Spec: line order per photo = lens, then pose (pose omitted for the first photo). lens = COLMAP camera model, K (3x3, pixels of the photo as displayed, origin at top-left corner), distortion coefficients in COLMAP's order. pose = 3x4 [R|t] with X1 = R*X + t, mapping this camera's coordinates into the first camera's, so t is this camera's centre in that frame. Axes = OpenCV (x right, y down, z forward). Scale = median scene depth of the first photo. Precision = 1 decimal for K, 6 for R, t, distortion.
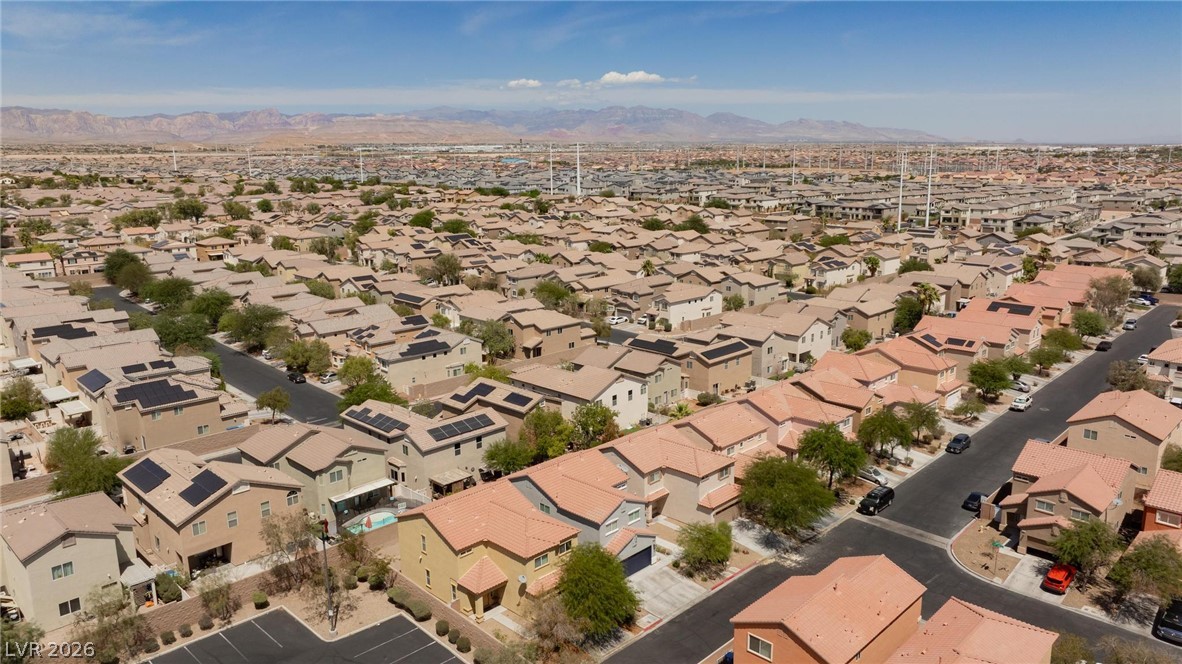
lens RADIAL K [[829.0, 0, 591.0], [0, 829.0, 332.0], [0, 0, 1]] dist [-0.051565, 0.062795]
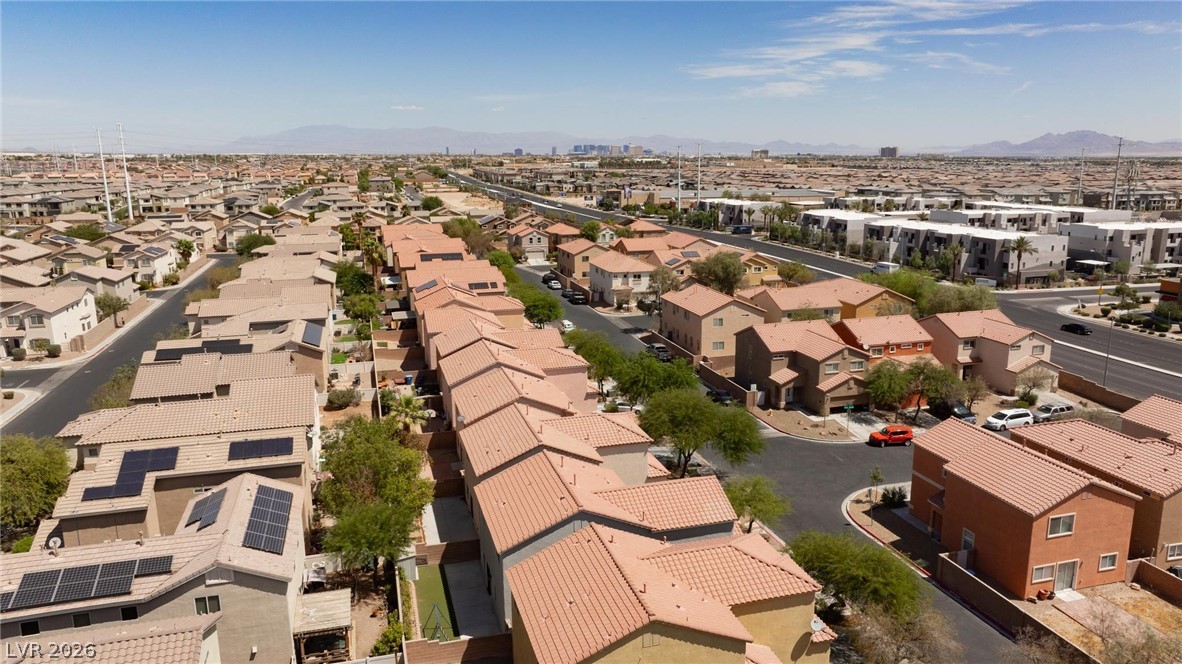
lens RADIAL K [[829.0, 0, 591.0], [0, 829.0, 332.0], [0, 0, 1]] dist [-0.051565, 0.062795]
pose [[0.491346, -0.177786, 0.852626, -0.290483], [0.186834, 0.977671, 0.096192, -0.003533], [-0.850689, 0.112036, 0.513591, 0.355524]]
